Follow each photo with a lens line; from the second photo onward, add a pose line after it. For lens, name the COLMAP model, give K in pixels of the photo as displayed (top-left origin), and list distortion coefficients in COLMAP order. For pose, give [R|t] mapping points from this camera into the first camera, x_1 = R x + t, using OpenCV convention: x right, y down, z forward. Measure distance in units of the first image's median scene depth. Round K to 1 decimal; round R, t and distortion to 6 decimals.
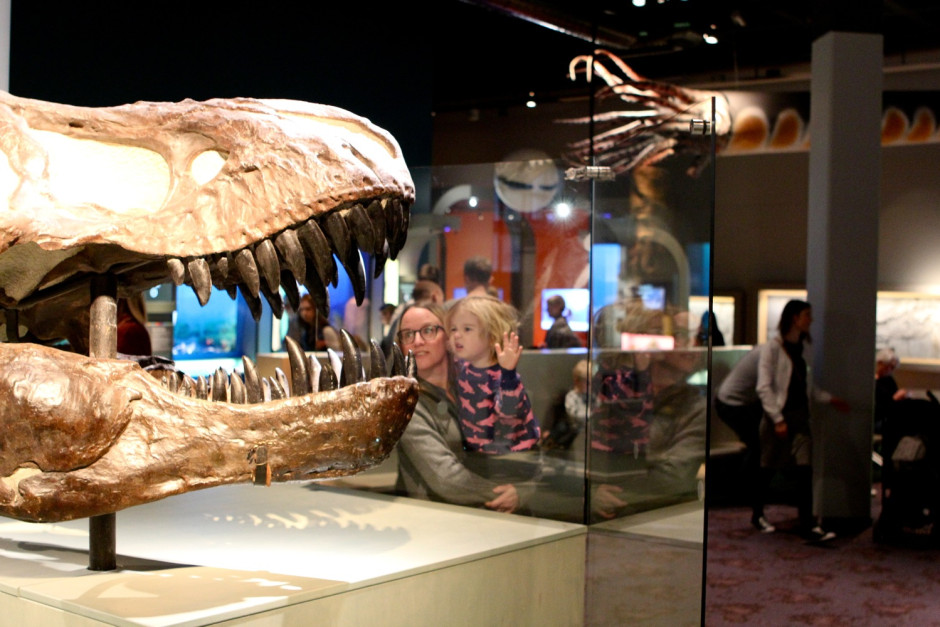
lens RADIAL K [[1244.1, 0, 470.0], [0, 1244.1, 313.5], [0, 0, 1]] dist [-0.015704, 0.031992]
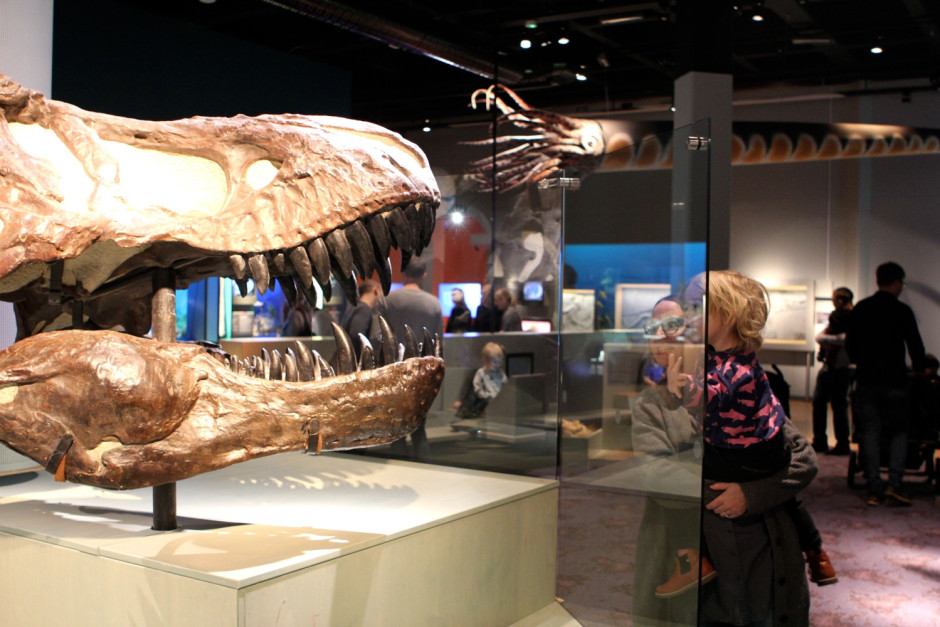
lens RADIAL K [[1032.1, 0, 470.0], [0, 1032.1, 313.5], [0, 0, 1]] dist [-0.018839, -0.024456]
pose [[0.994874, -0.006948, 0.100879, -0.119331], [0.006015, 0.999936, 0.009547, 0.001830], [-0.100939, -0.008892, 0.994853, 0.041505]]
